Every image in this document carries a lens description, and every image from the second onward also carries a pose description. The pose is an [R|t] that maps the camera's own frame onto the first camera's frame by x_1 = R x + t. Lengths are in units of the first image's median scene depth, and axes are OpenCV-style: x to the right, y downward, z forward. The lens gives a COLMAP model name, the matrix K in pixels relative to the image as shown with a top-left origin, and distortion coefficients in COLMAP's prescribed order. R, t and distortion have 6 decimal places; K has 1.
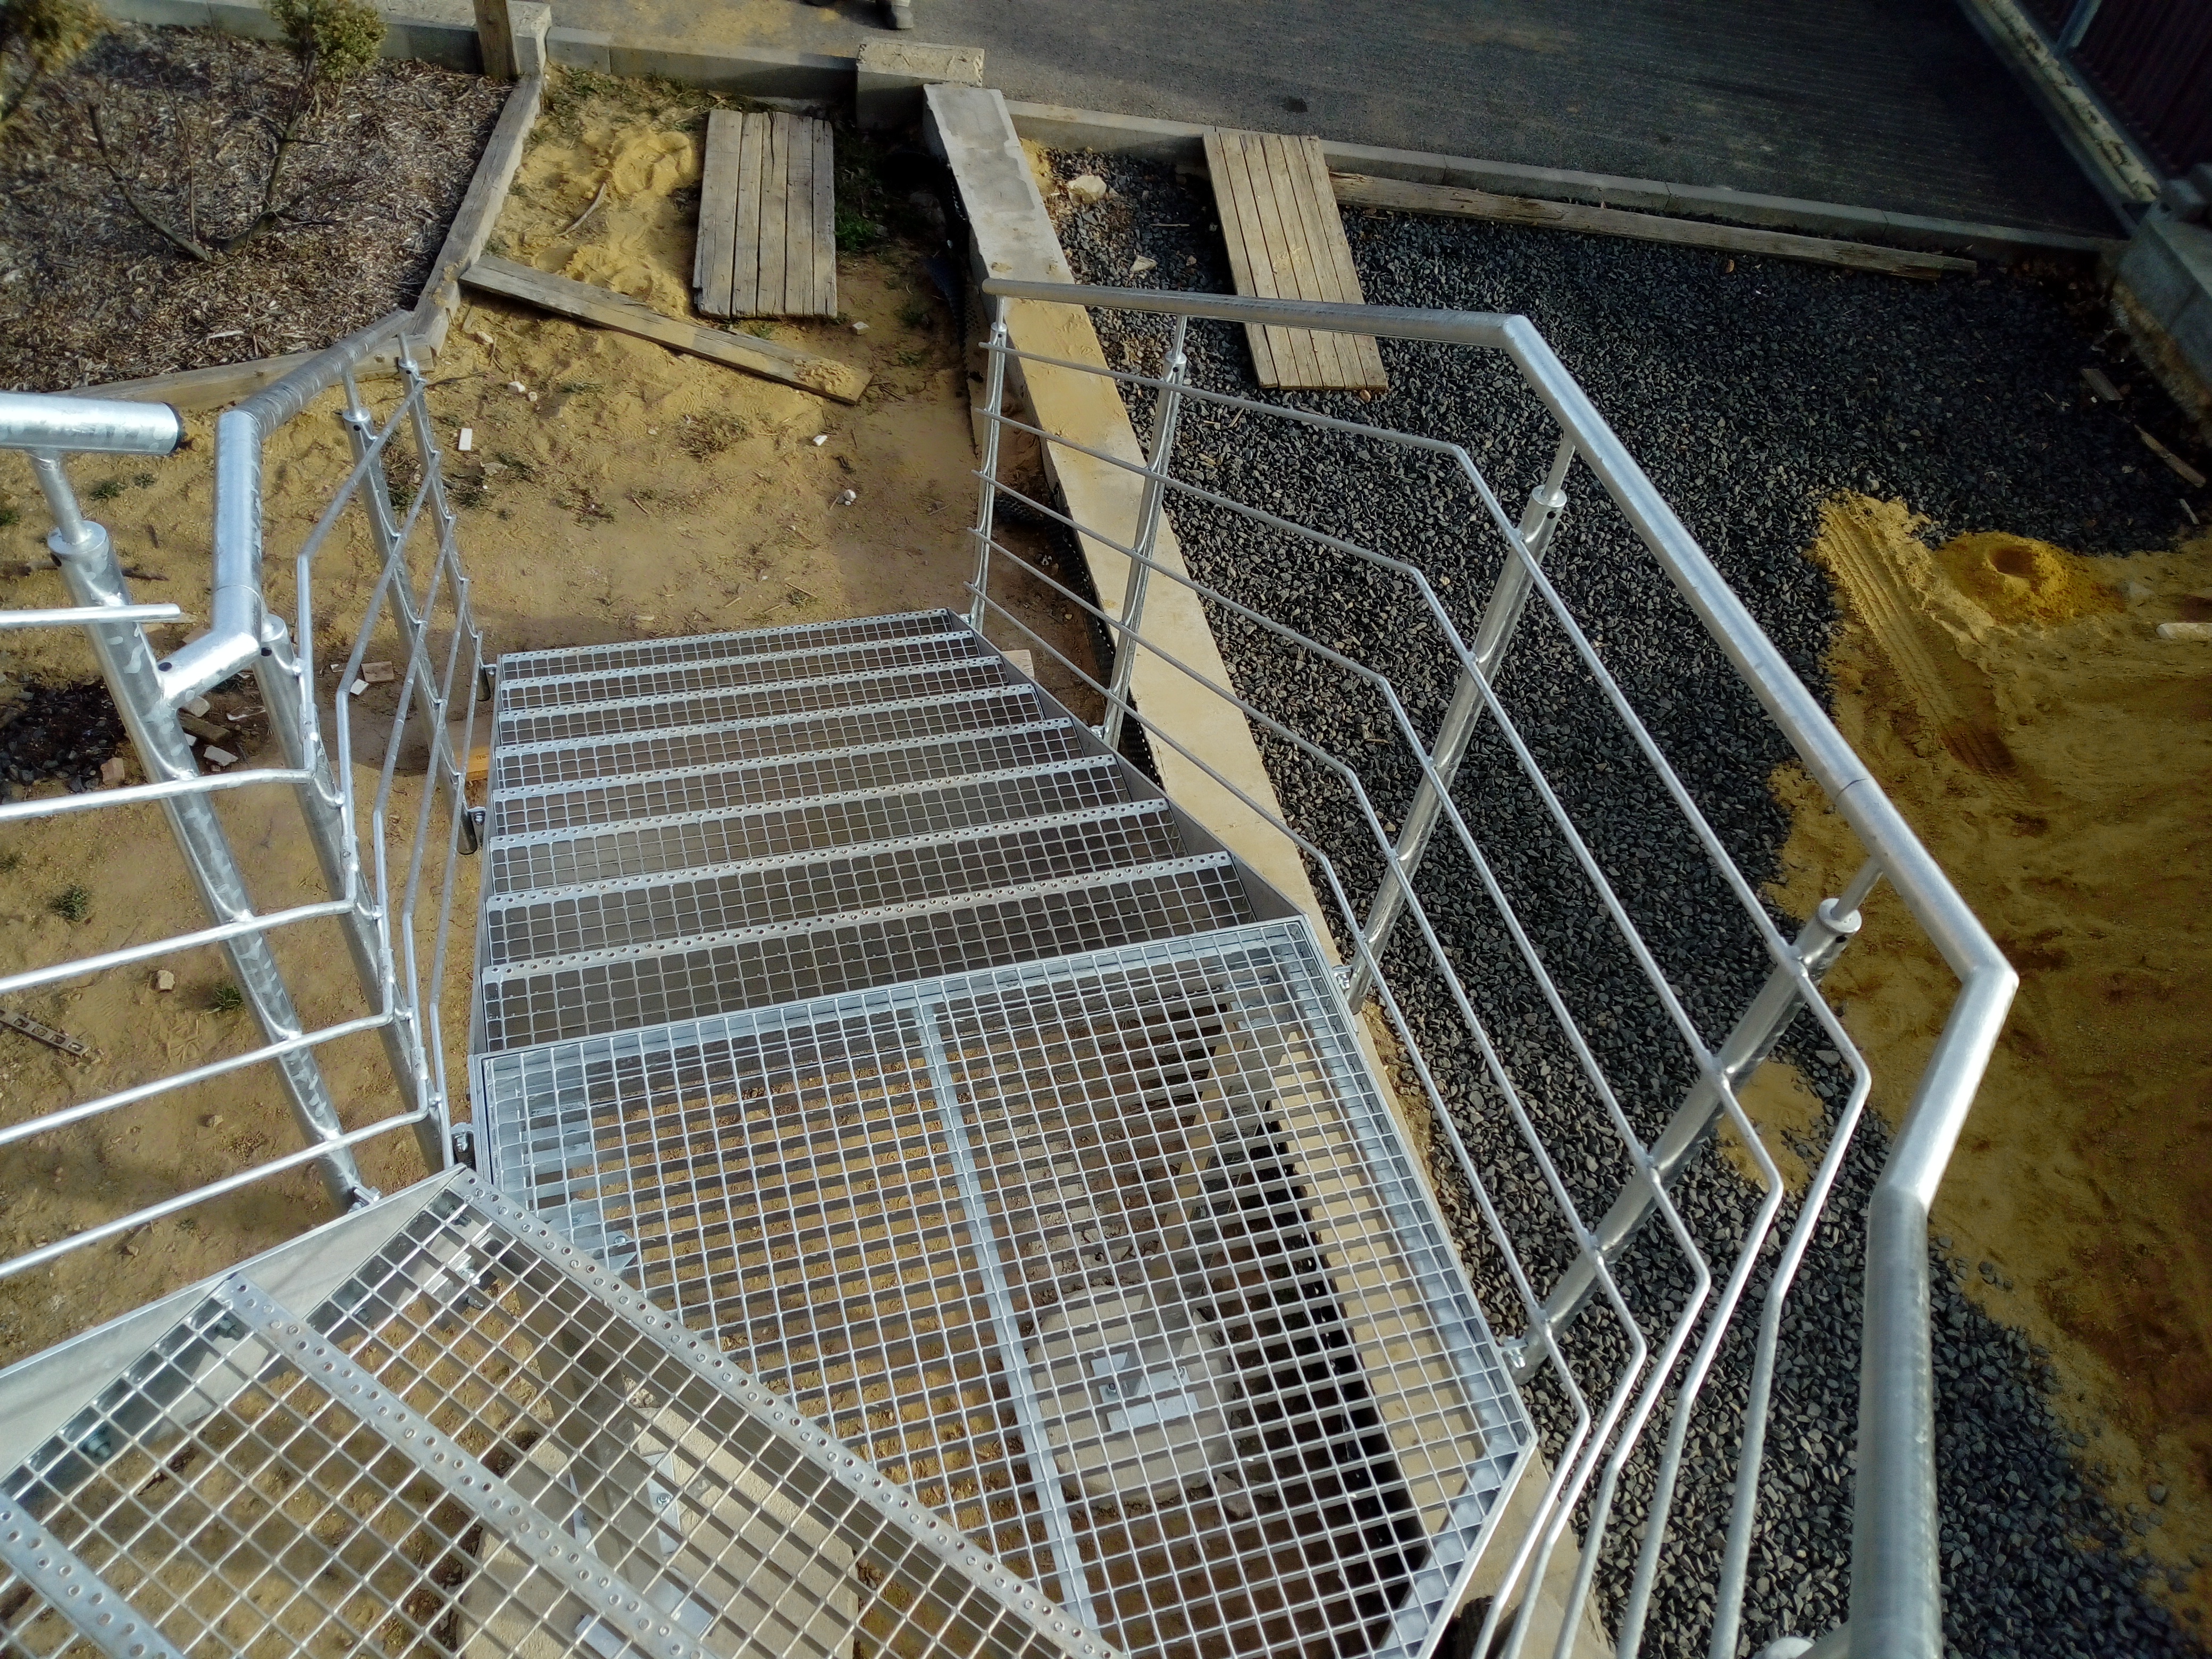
lens RADIAL K [[1753.0, 0, 1119.9], [0, 1753.0, 833.3], [0, 0, 1]] dist [0.015438, -0.027413]
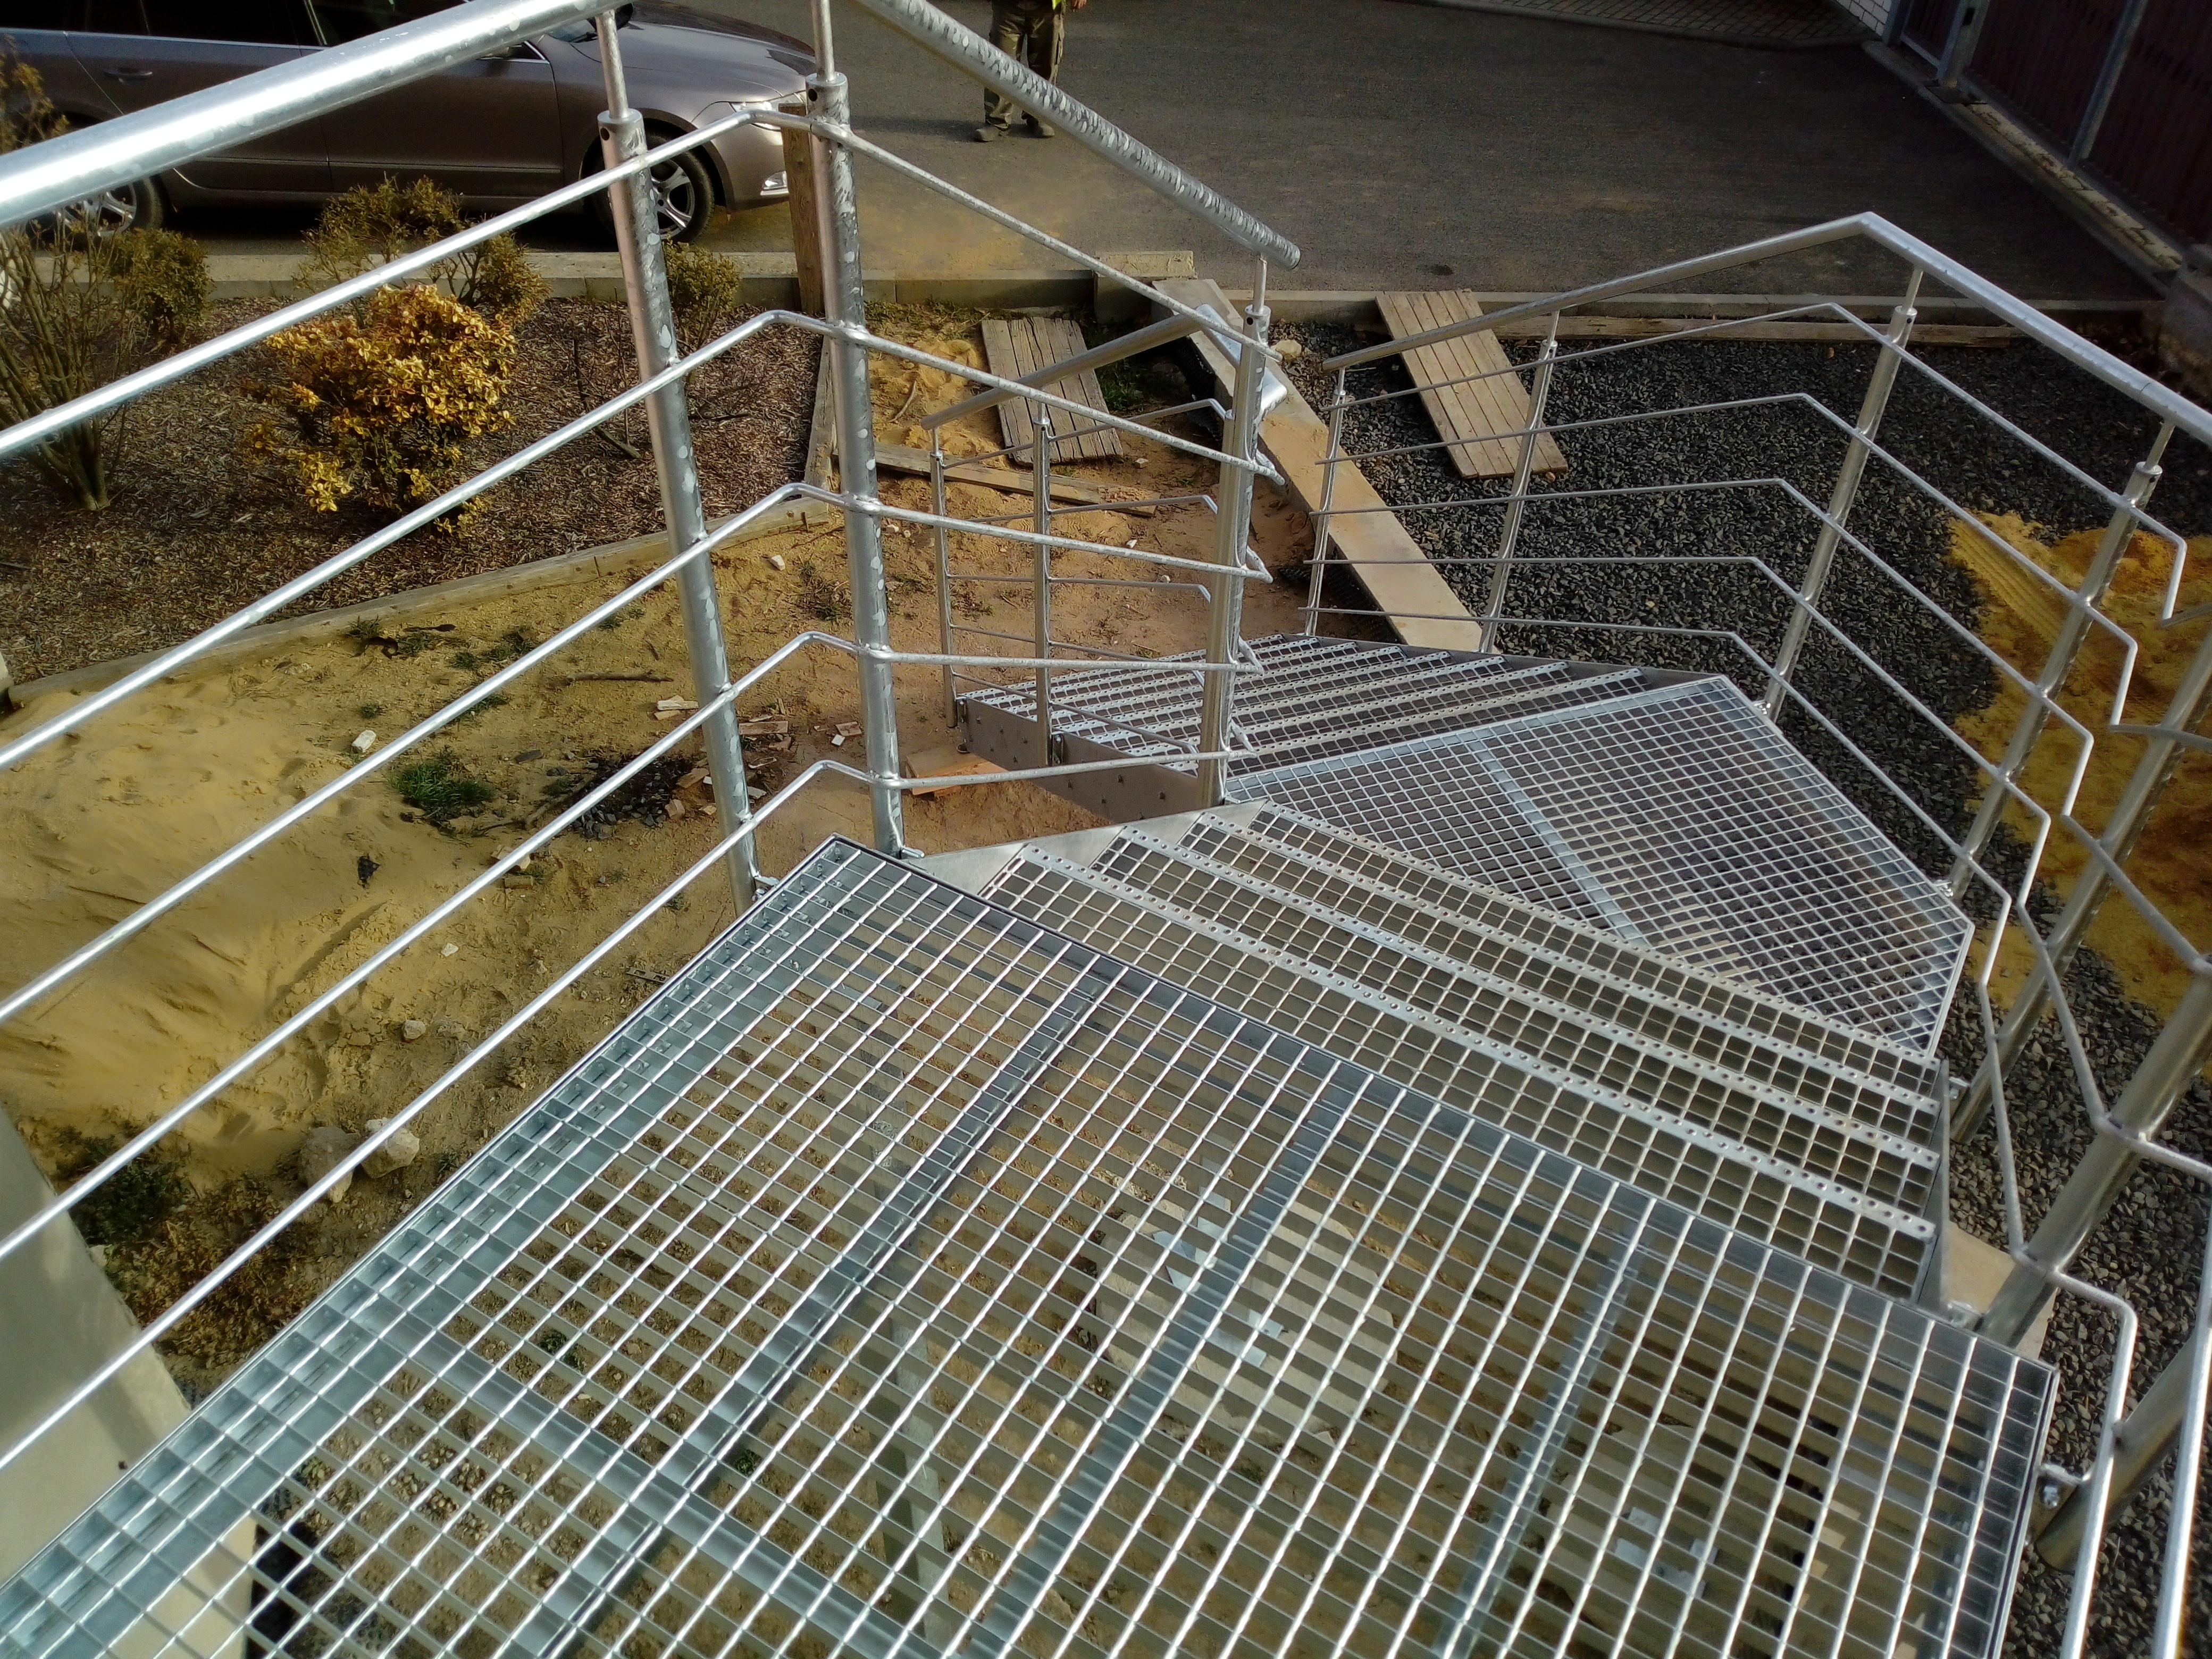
lens RADIAL K [[1753.0, 0, 1102.4], [0, 1753.0, 832.9], [0, 0, 1]] dist [0.015438, -0.027413]
pose [[0.994043, -0.101248, -0.040329, -0.142865], [0.094687, 0.985557, -0.140400, 0.132225], [0.053962, 0.135745, 0.989273, -0.178891]]
